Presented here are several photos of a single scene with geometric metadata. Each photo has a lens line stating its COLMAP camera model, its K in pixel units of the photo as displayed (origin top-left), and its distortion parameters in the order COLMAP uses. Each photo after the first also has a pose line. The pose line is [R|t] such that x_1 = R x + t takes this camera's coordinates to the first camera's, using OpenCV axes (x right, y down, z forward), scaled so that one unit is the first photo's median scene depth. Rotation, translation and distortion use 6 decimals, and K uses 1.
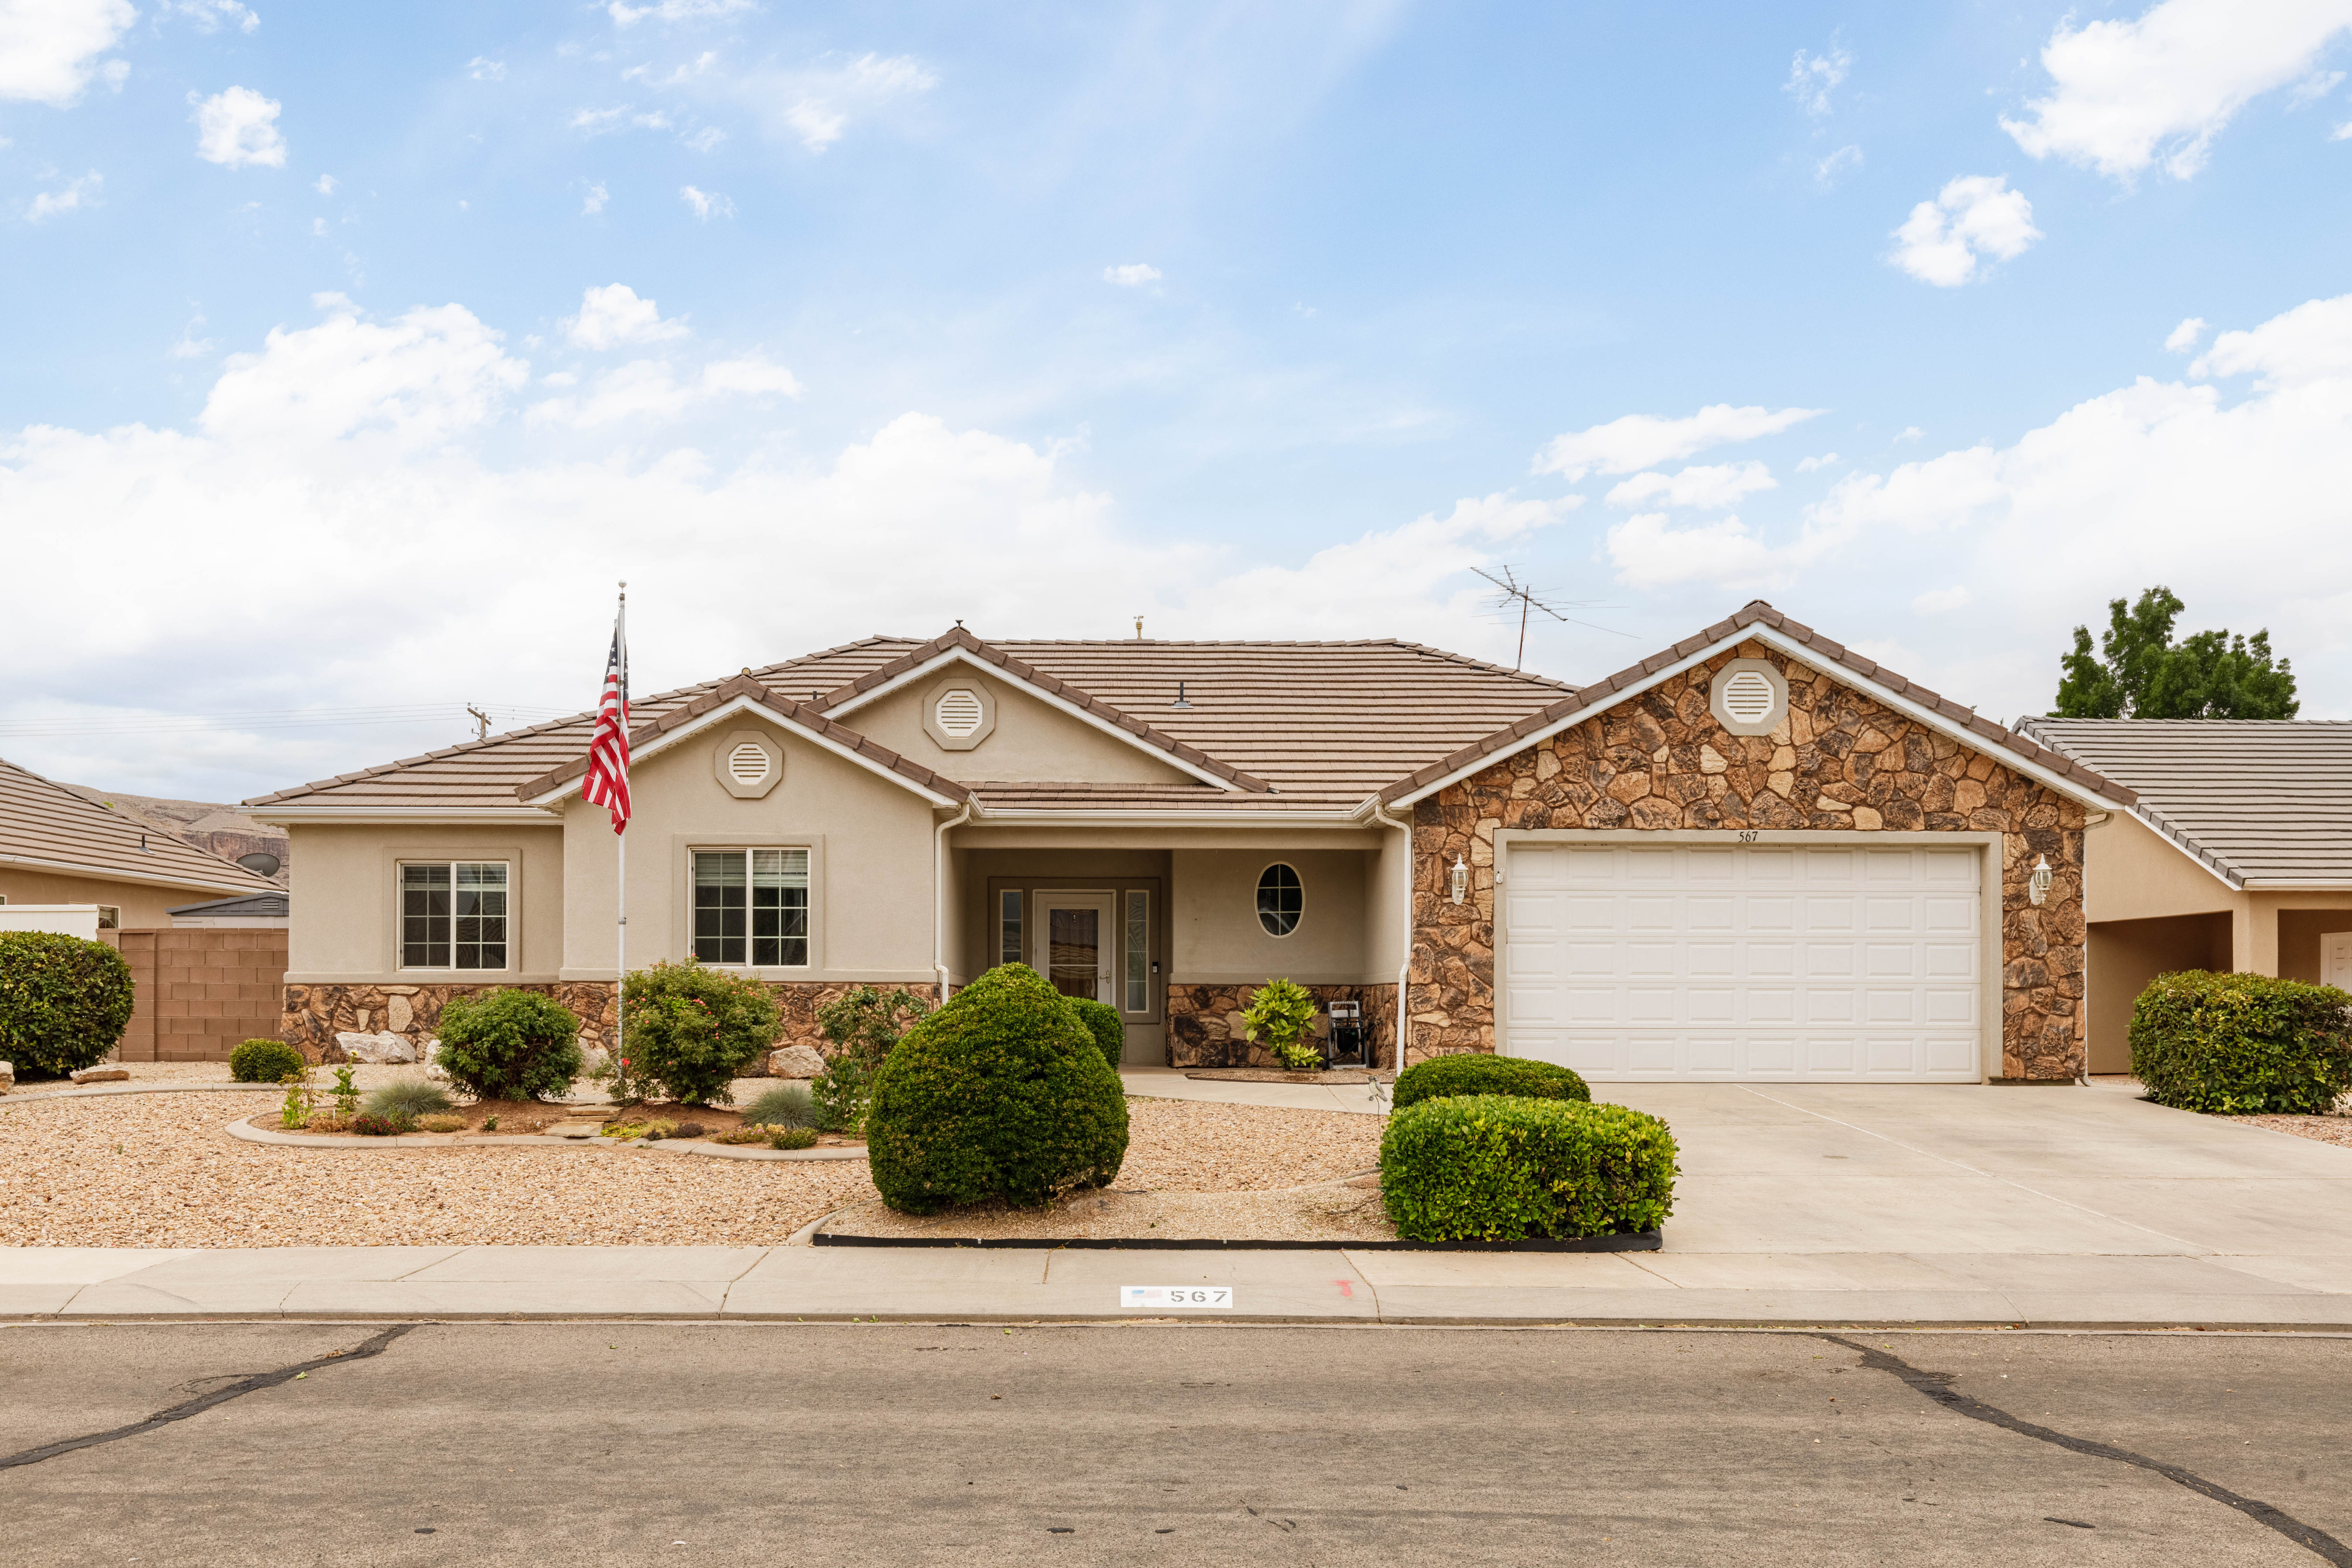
lens RADIAL K [[1865.2, 0, 1171.9], [0, 1865.2, 827.2], [0, 0, 1]] dist [0.009909, 0.006299]
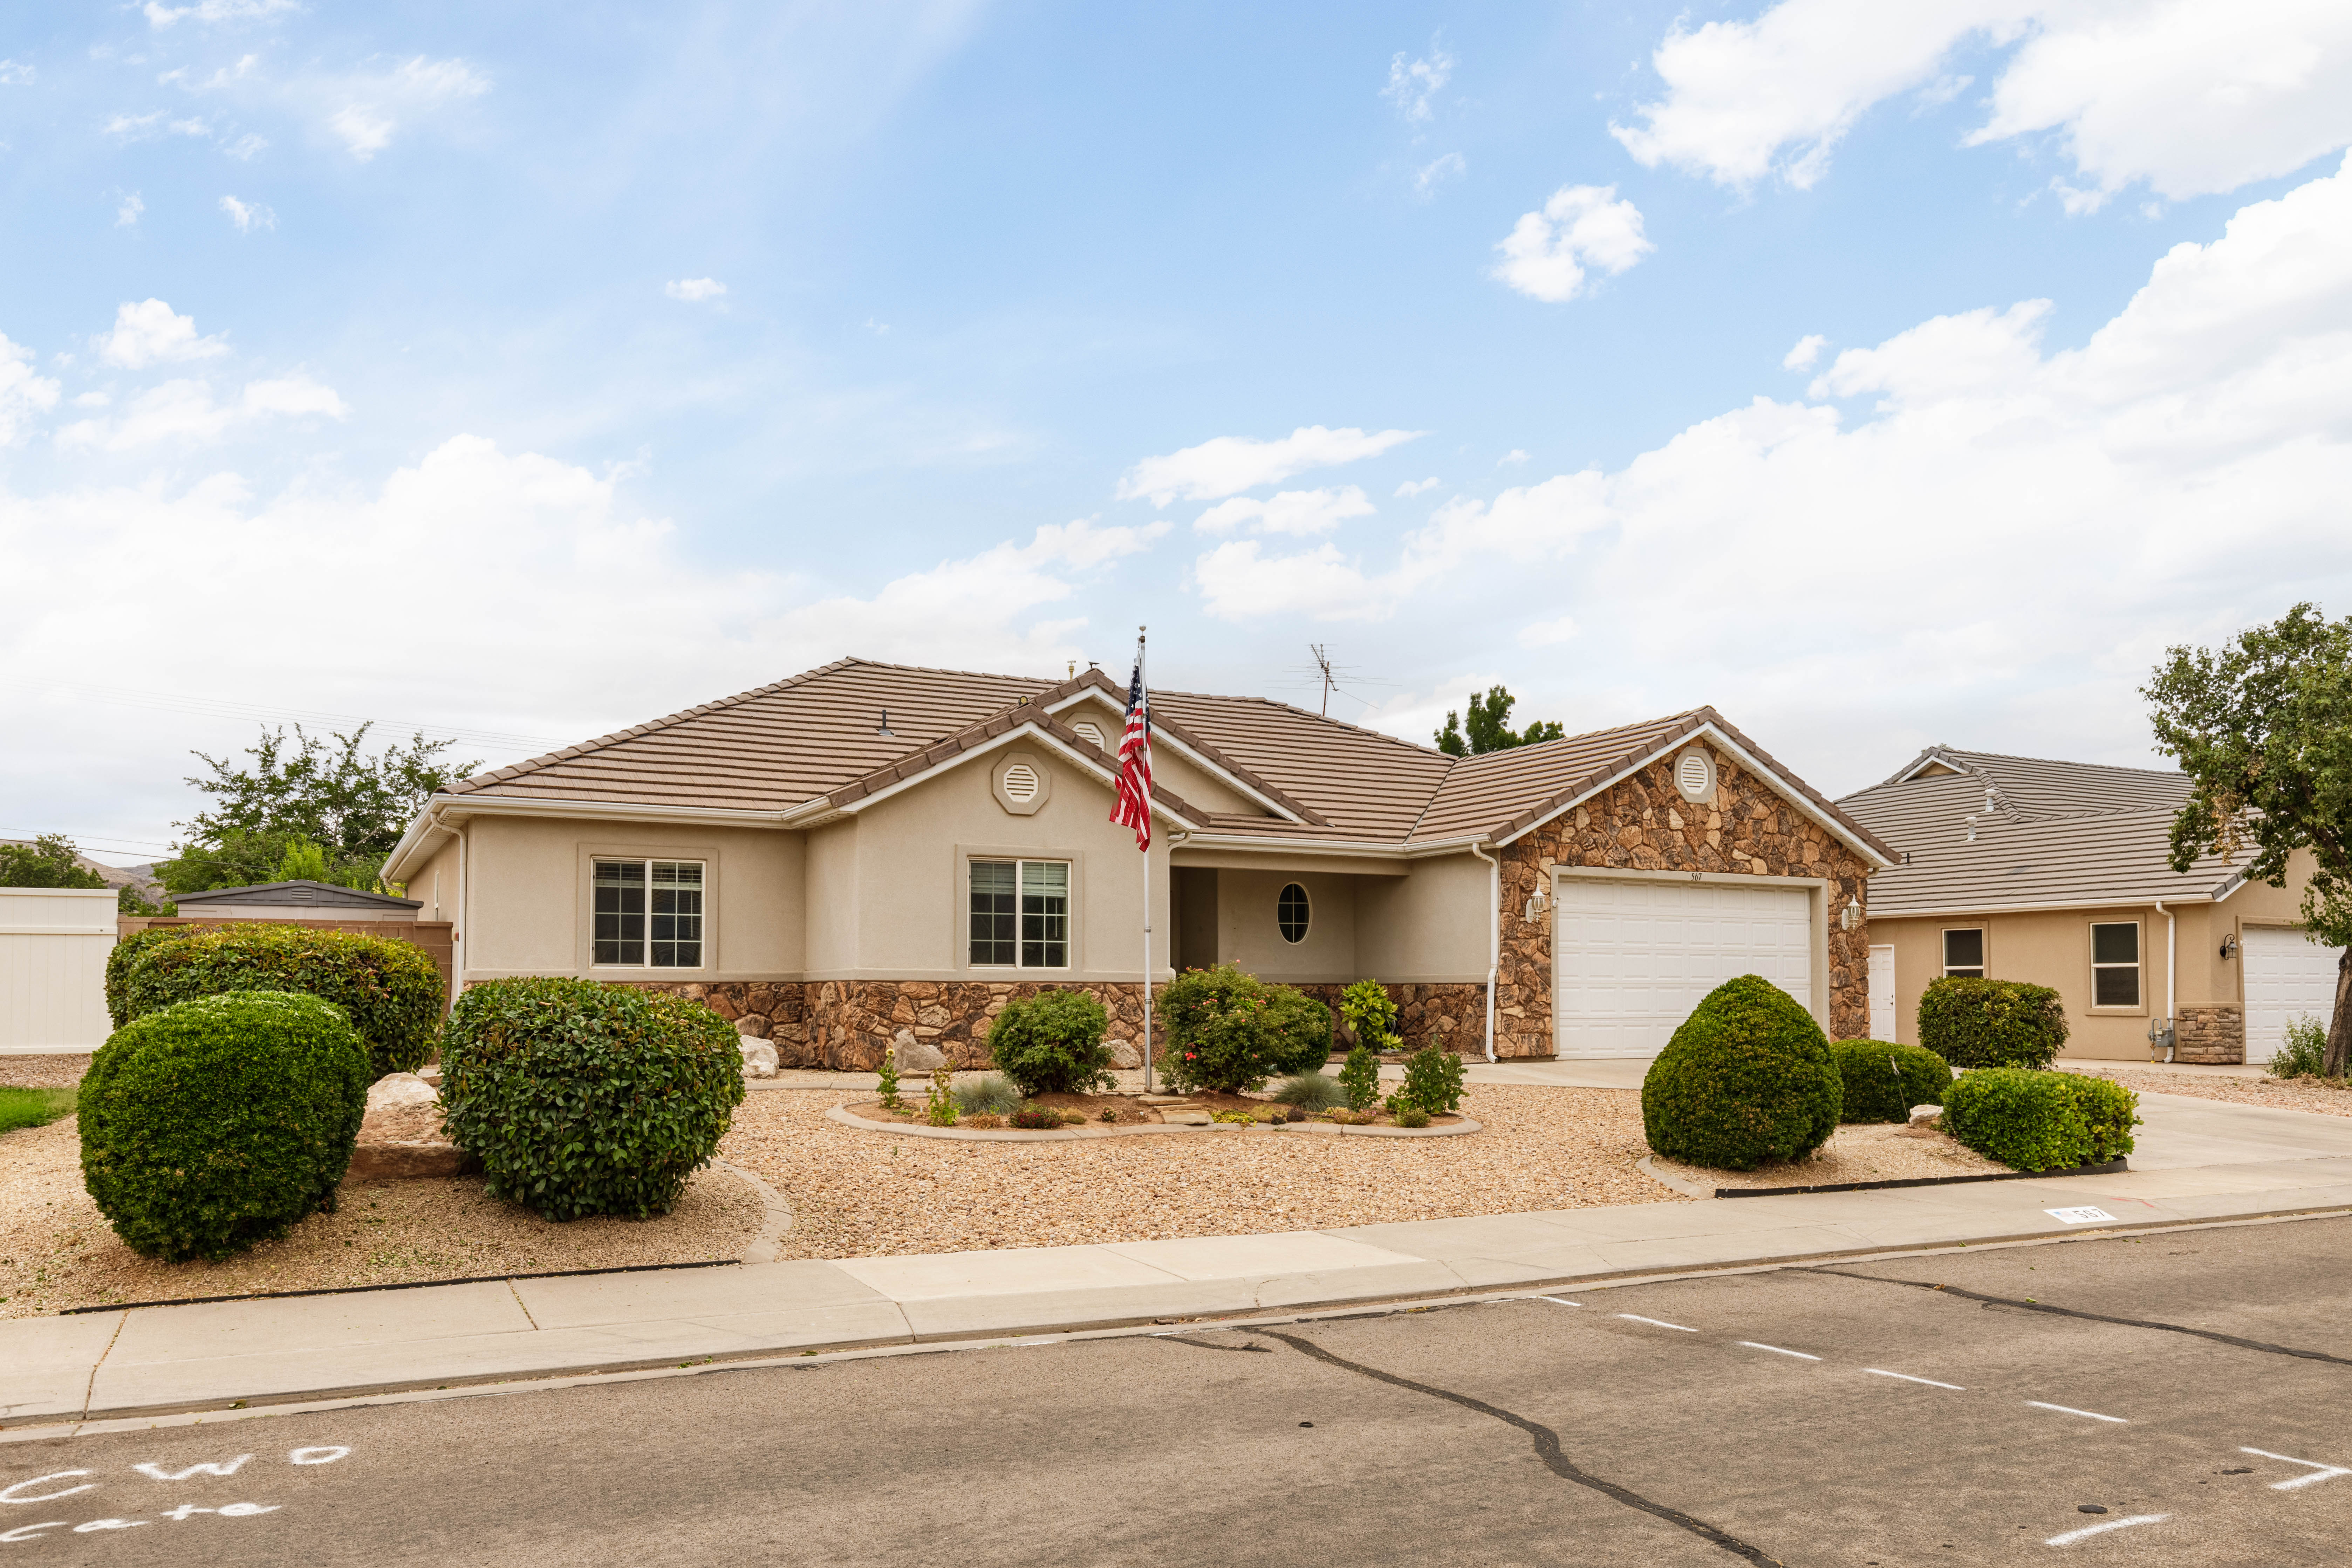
lens RADIAL K [[1648.1, 0, 1177.0], [0, 1648.1, 768.6], [0, 0, 1]] dist [0.001475, 0.000984]
pose [[0.894280, 0.059582, 0.443524, -0.573461], [-0.041915, 0.997892, -0.049543, 0.001809], [-0.445541, 0.025715, 0.894892, 0.084236]]
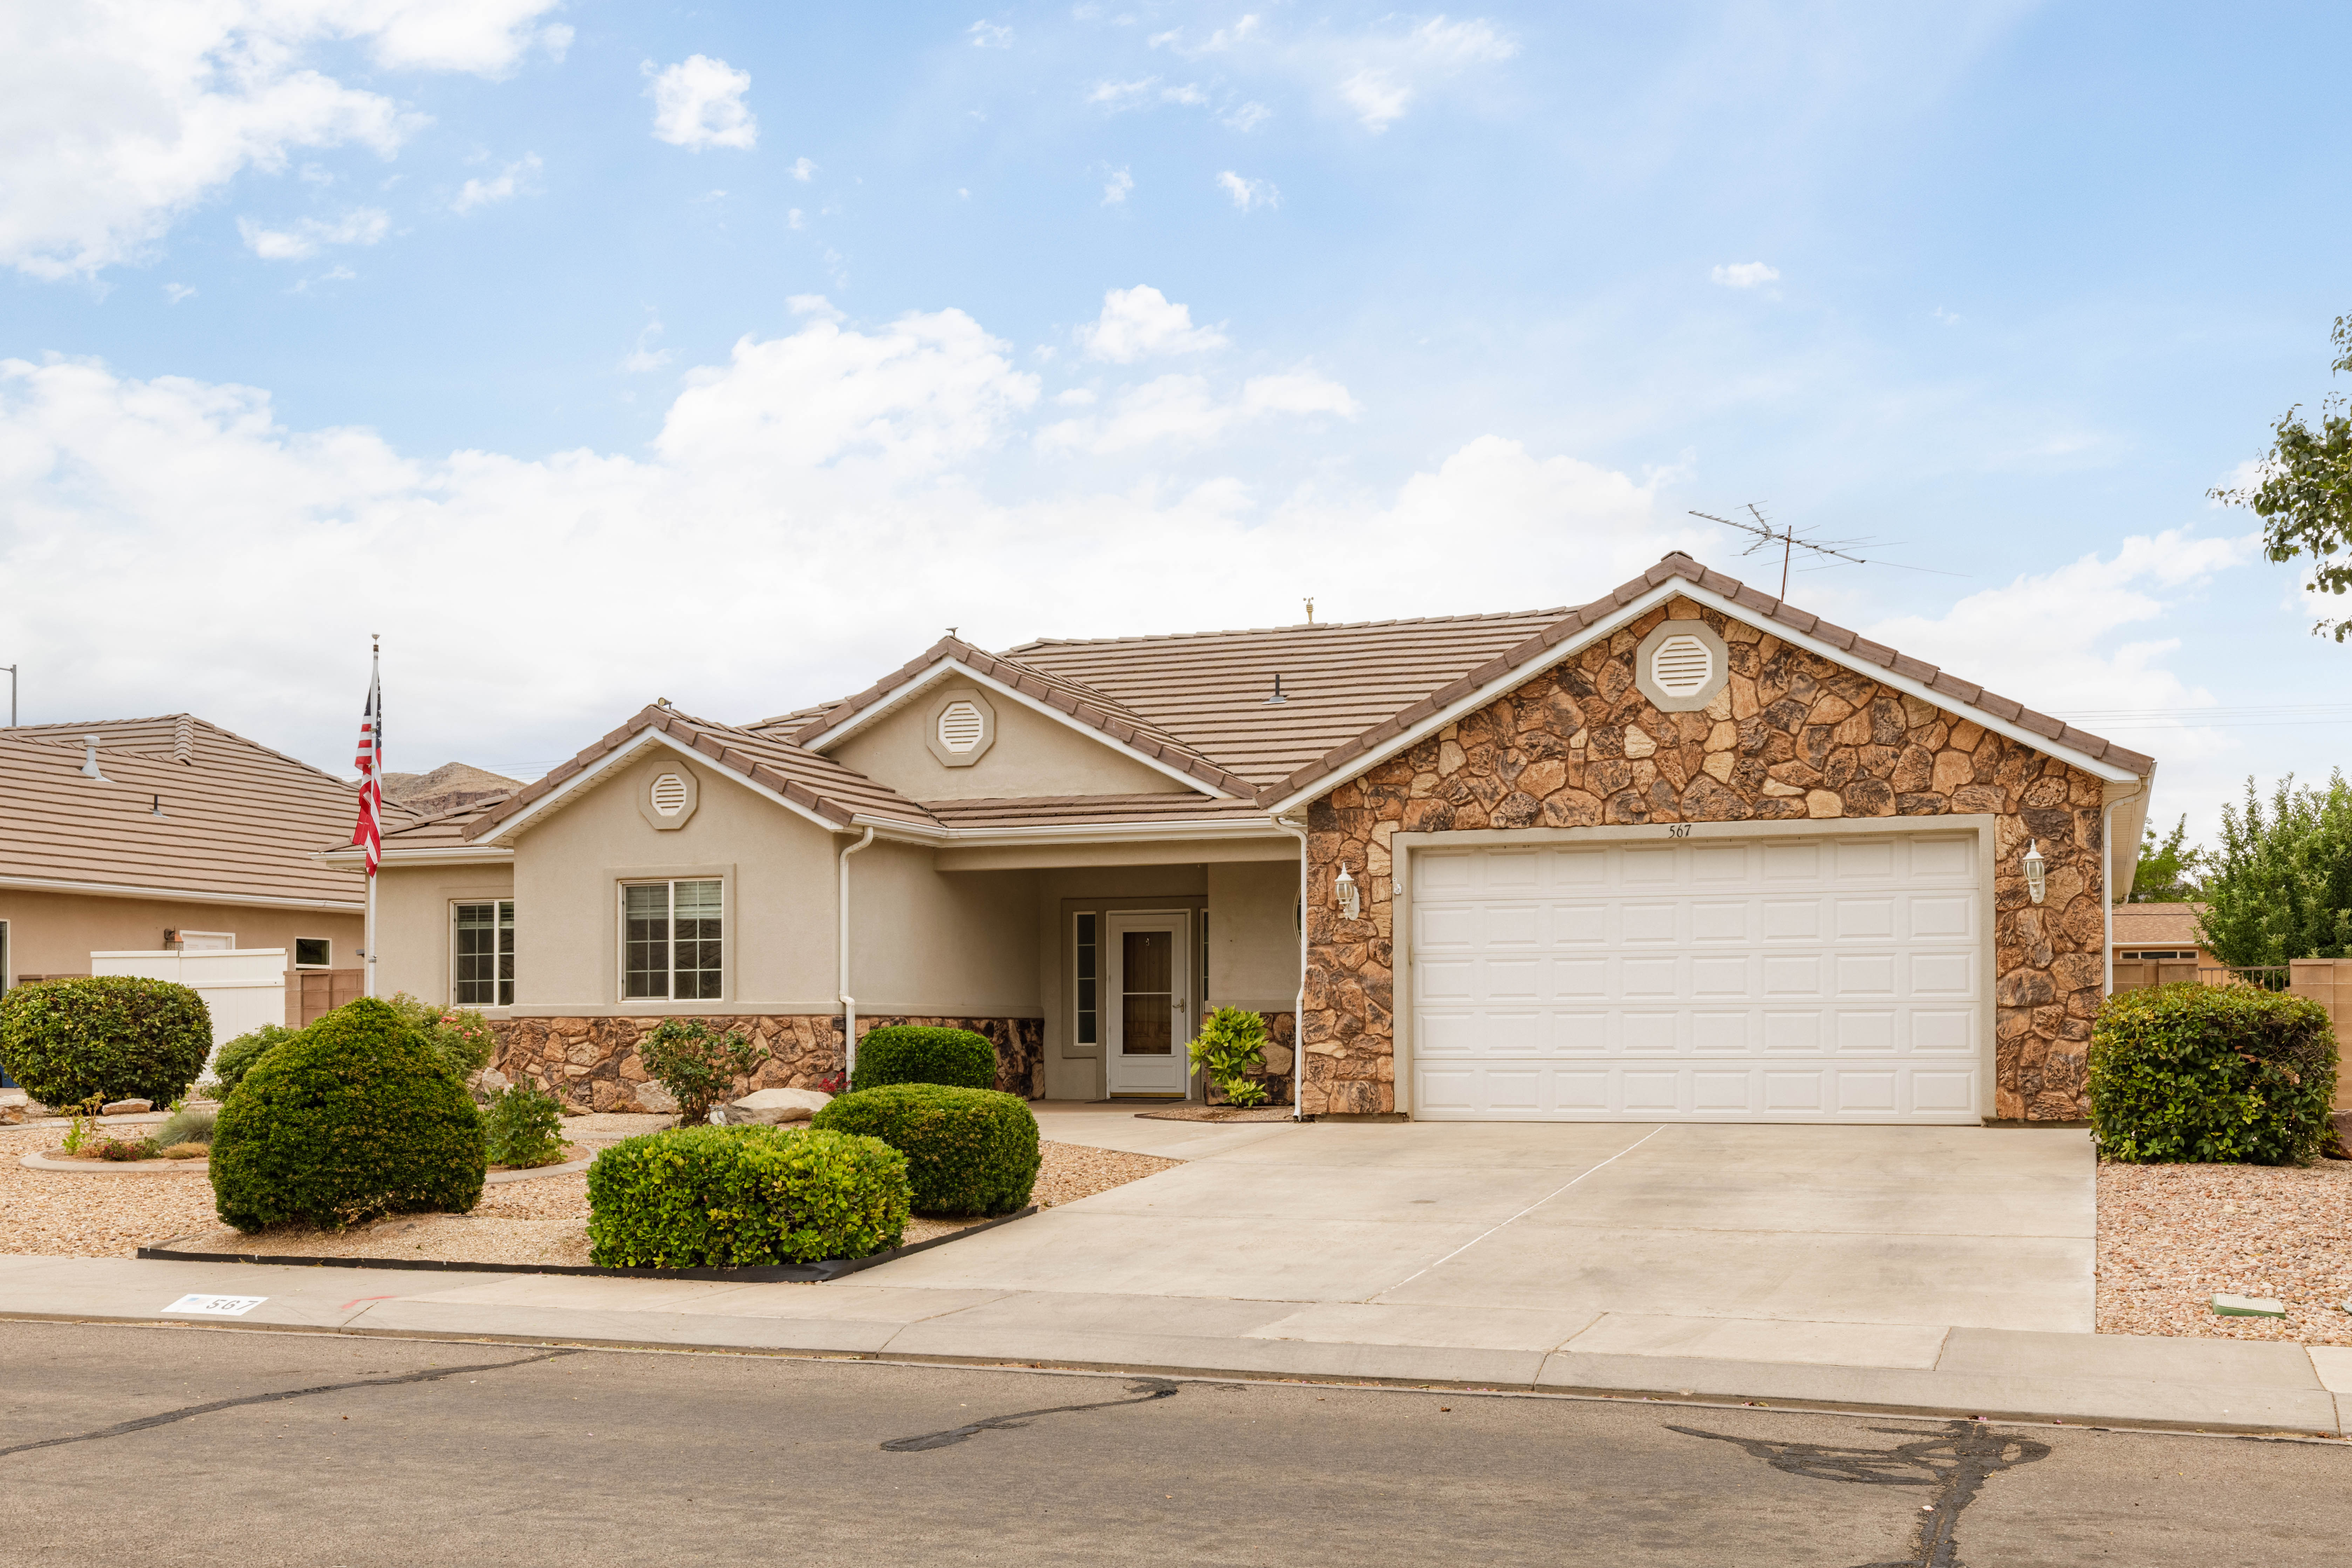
lens RADIAL K [[2268.4, 0, 1351.1], [0, 2268.4, 791.1], [0, 0, 1]] dist [0.011895, 0.011011]
pose [[0.944700, -0.042461, -0.325176, 0.501865], [0.037832, 0.999073, -0.020549, 0.002458], [0.325747, 0.007111, 0.945430, -0.019219]]
